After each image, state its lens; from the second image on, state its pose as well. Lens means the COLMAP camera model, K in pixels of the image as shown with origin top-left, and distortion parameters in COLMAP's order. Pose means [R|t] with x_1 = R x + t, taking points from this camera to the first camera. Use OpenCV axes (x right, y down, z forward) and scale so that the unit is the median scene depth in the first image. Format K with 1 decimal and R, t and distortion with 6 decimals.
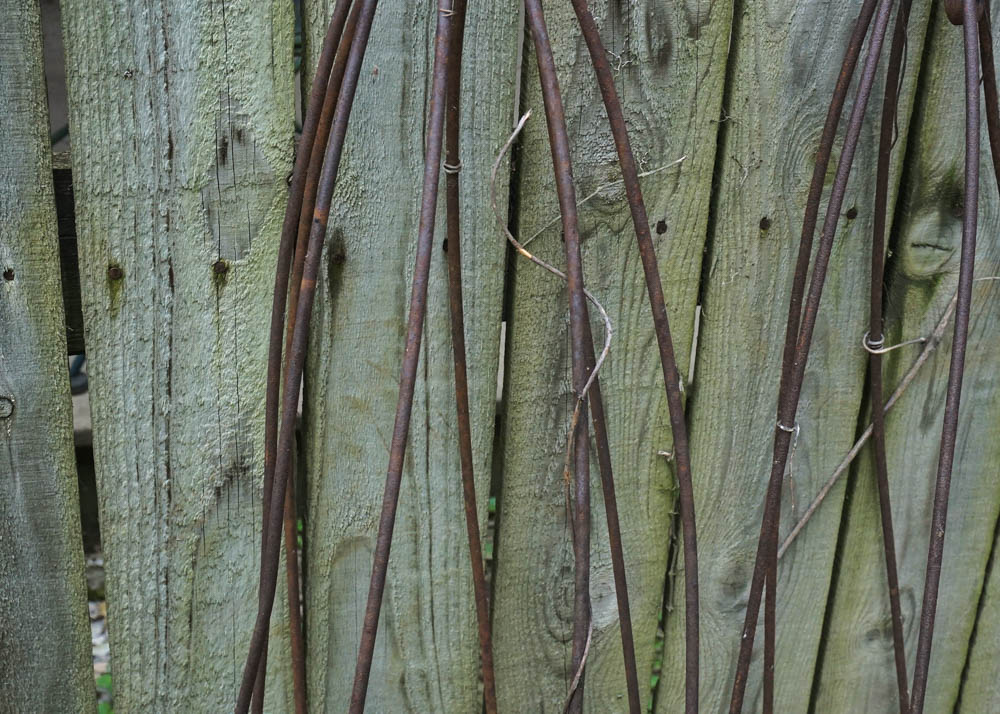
lens RADIAL K [[1736.6, 0, 498.4], [0, 1736.6, 357.9], [0, 0, 1]] dist [0.007481, 0.000000]
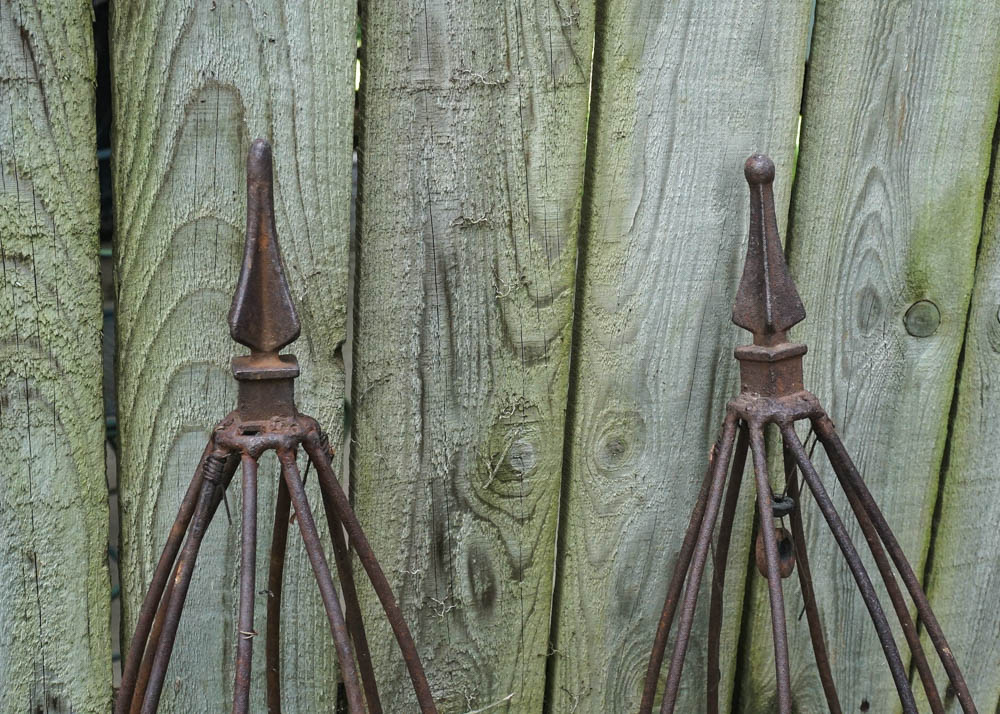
lens RADIAL K [[1736.6, 0, 501.9], [0, 1736.6, 356.5], [0, 0, 1]] dist [0.007481, 0.000000]
pose [[0.998622, -0.010716, 0.051373, 0.052207], [0.018302, 0.988584, -0.149558, -0.159282], [-0.049184, 0.150292, 0.987417, -0.015748]]
